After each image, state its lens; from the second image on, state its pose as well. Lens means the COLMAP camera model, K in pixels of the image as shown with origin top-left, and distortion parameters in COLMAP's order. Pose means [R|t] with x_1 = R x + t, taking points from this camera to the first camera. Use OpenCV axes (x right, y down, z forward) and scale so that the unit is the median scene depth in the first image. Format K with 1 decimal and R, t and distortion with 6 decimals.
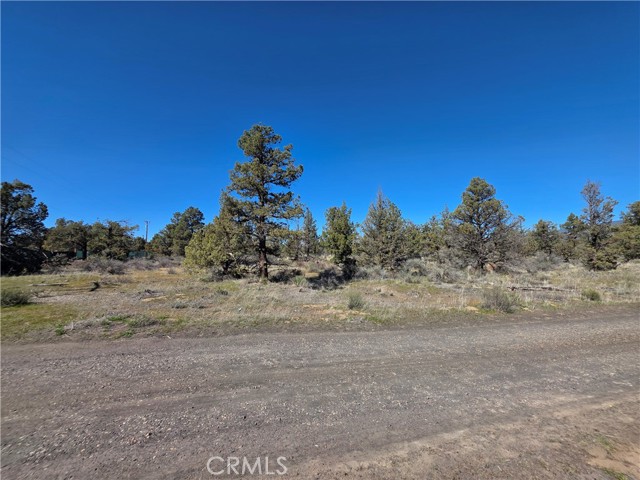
lens RADIAL K [[255.9, 0, 320.9], [0, 255.9, 237.6], [0, 0, 1]] dist [0.000220, -0.000344]
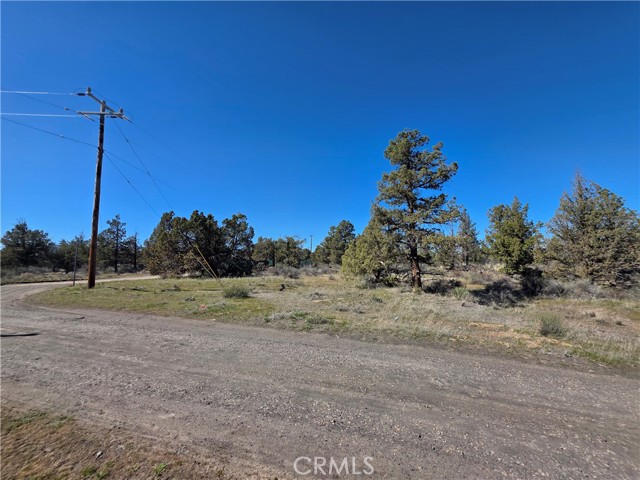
lens RADIAL K [[255.9, 0, 317.7], [0, 255.9, 238.1], [0, 0, 1]] dist [0.000220, -0.000344]
pose [[0.839679, -0.051073, -0.540676, -0.010210], [0.034264, 0.998567, -0.041112, -0.000269], [0.542001, 0.015995, 0.840226, -0.001452]]
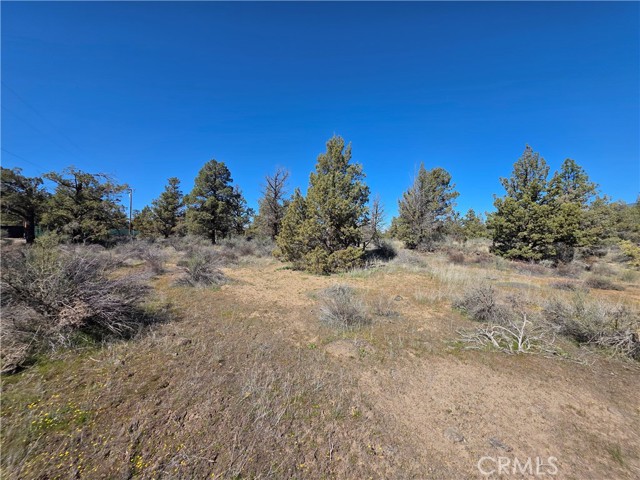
lens RADIAL K [[255.9, 0, 319.2], [0, 255.9, 238.1], [0, 0, 1]] dist [0.000220, -0.000344]
pose [[0.997918, 0.025873, 0.059080, -2.671811], [-0.029849, 0.997276, 0.067443, 0.203047], [-0.057174, -0.069066, 0.995972, 3.298693]]
